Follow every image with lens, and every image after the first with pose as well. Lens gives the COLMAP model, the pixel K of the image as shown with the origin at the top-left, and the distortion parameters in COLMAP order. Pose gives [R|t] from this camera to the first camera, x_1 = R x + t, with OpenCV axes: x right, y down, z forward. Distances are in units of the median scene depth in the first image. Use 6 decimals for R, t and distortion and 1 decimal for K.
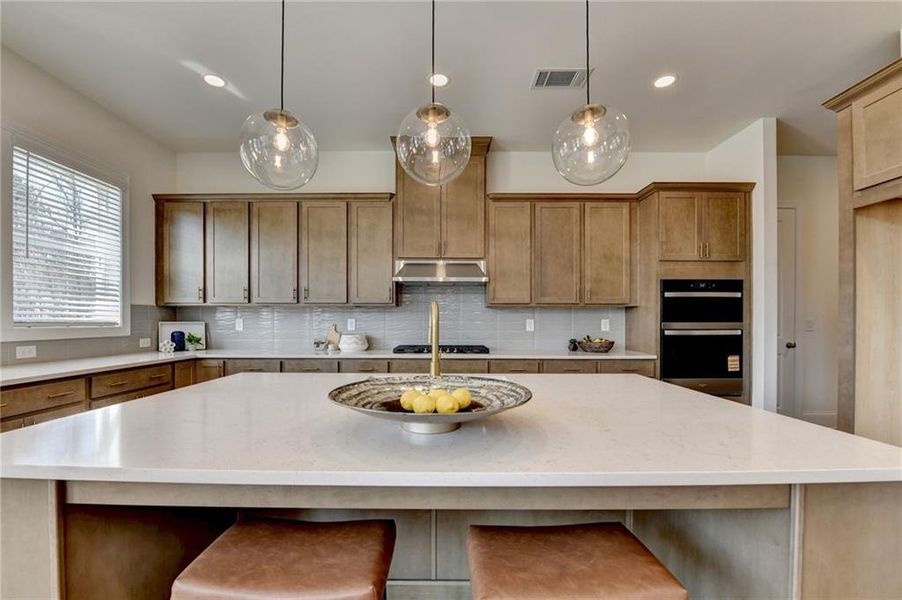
lens RADIAL K [[372.9, 0, 445.0], [0, 372.9, 323.1], [0, 0, 1]] dist [-0.011353, -0.000576]
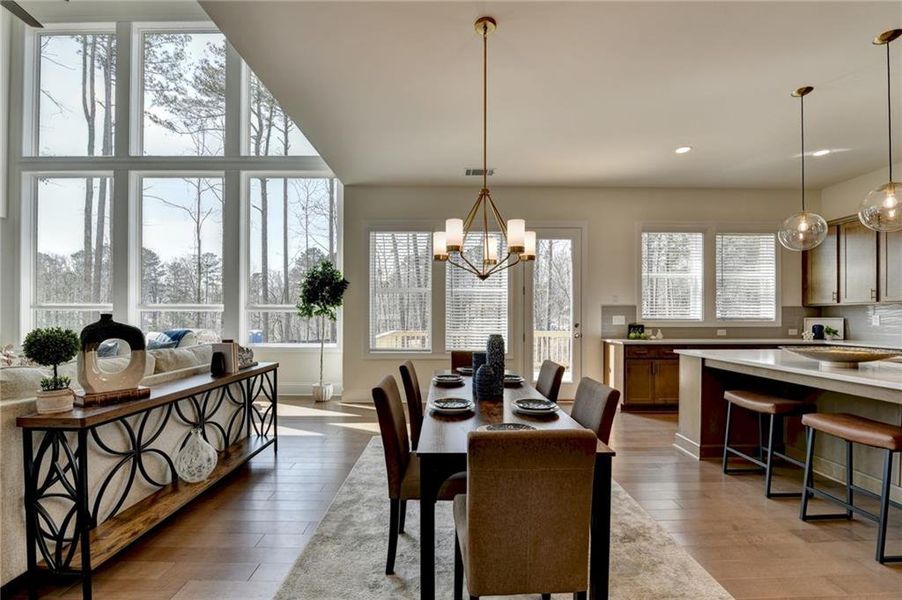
lens RADIAL K [[372.1, 0, 451.1], [0, 372.1, 318.3], [0, 0, 1]] dist [-0.019430, -0.000250]
pose [[0.013338, 0.002457, -0.999908, 0.606251], [-0.005086, 0.999984, 0.002389, 0.002086], [0.999898, 0.005053, 0.013350, -0.367053]]
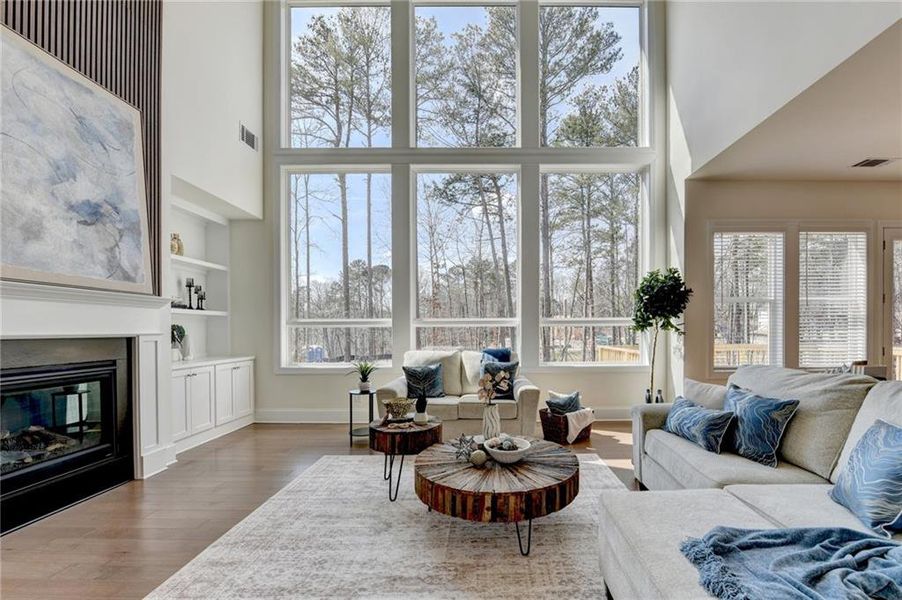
lens RADIAL K [[384.6, 0, 483.9], [0, 384.6, 328.7], [0, 0, 1]] dist [-0.000477, -0.000054]
pose [[0.013429, -0.005925, -0.999892, 0.461027], [0.003896, 0.999975, -0.005873, 0.000315], [0.999902, -0.003817, 0.013451, -1.424145]]
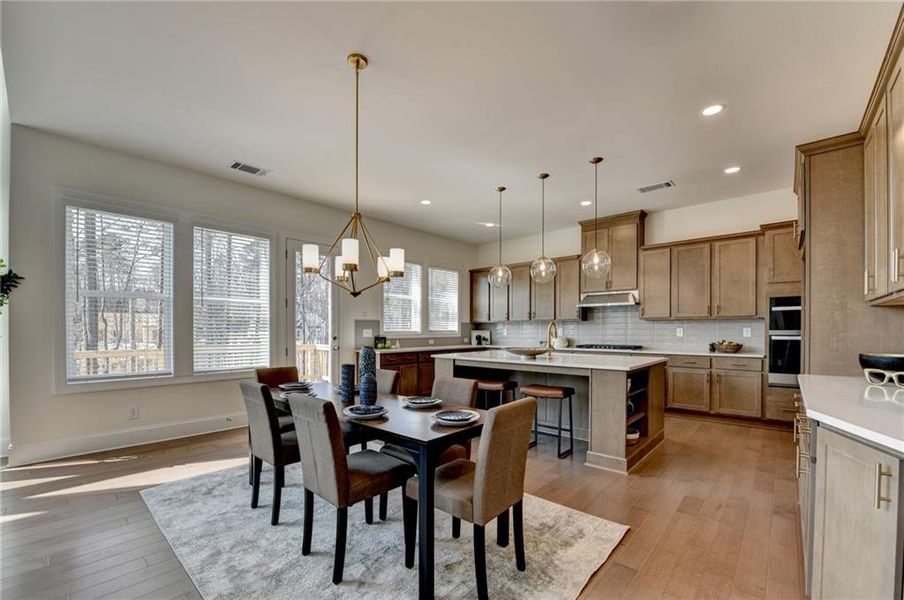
lens RADIAL K [[380.6, 0, 450.9], [0, 380.6, 332.4], [0, 0, 1]] dist [-0.002313, -0.000203]
pose [[0.749676, 0.001019, -0.661804, 0.575238], [0.000511, 0.999998, 0.002119, 0.003068], [0.661804, -0.001927, 0.749674, -0.701609]]
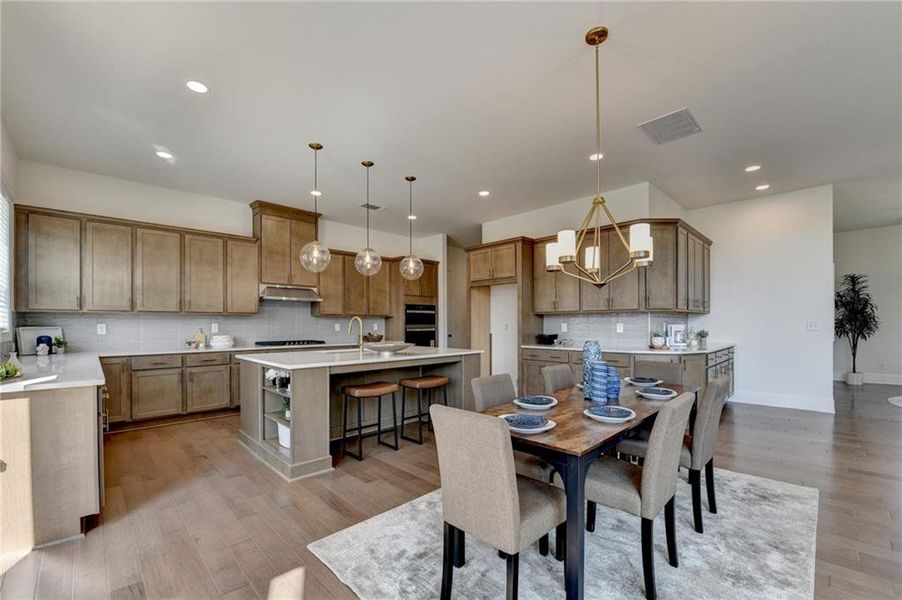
lens RADIAL K [[377.4, 0, 443.7], [0, 377.4, 323.9], [0, 0, 1]] dist [-0.014437, -0.000674]
pose [[0.715347, -0.003302, 0.698762, -0.654388], [0.008136, 0.999960, -0.003604, 0.000550], [-0.698723, 0.008263, 0.715345, -0.574540]]
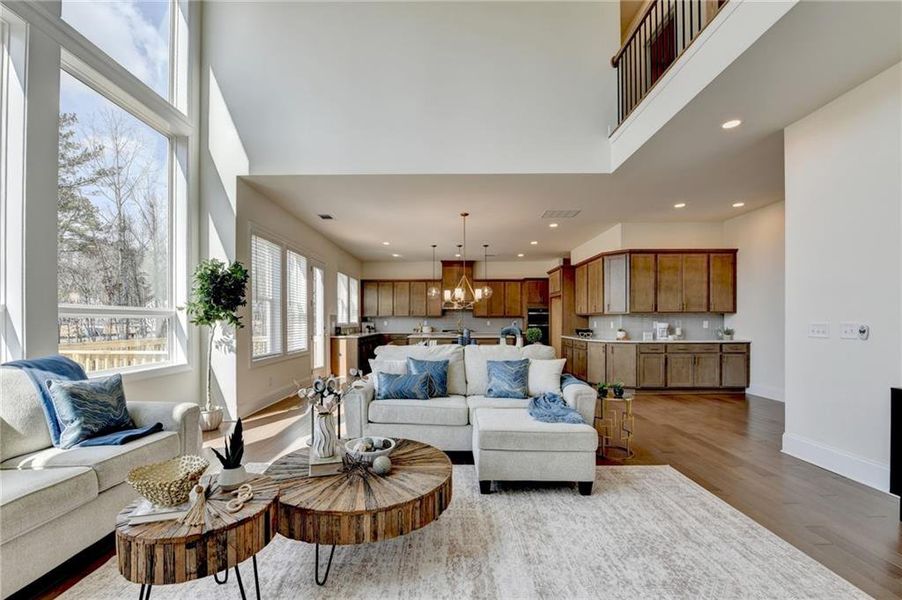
lens RADIAL K [[372.9, 0, 445.0], [0, 372.9, 323.1], [0, 0, 1]] dist [-0.011353, -0.000576]
pose [[0.999992, -0.003975, -0.000802, -0.108701], [0.003976, 0.999991, 0.001572, 0.000107], [0.000796, -0.001576, 0.999998, -2.000041]]
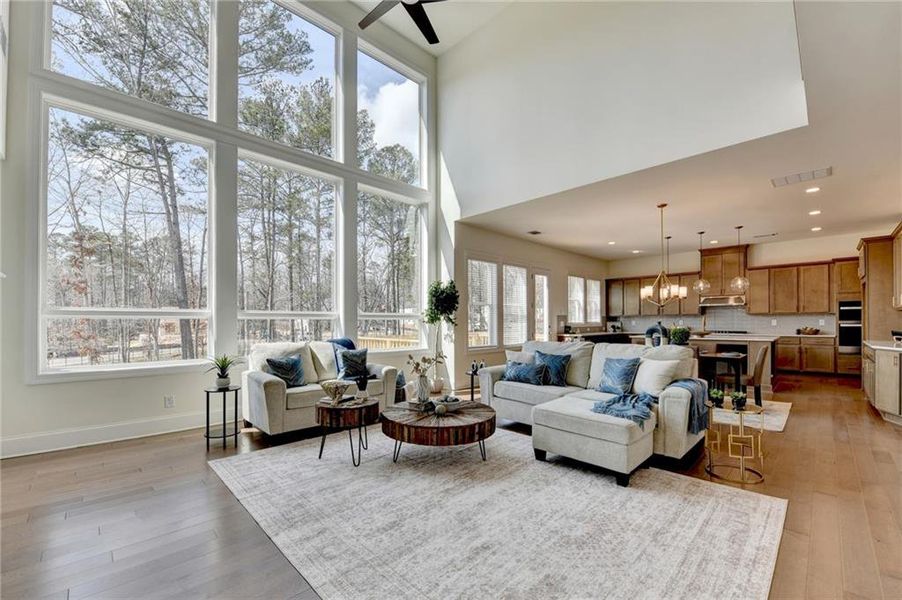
lens RADIAL K [[376.8, 0, 443.4], [0, 376.8, 320.0], [0, 0, 1]] dist [-0.012057, -0.000094]
pose [[0.698908, -0.010039, -0.715141, 0.474763], [0.004919, 0.999945, -0.009230, 0.003039], [0.715195, 0.002933, 0.698919, -2.077730]]
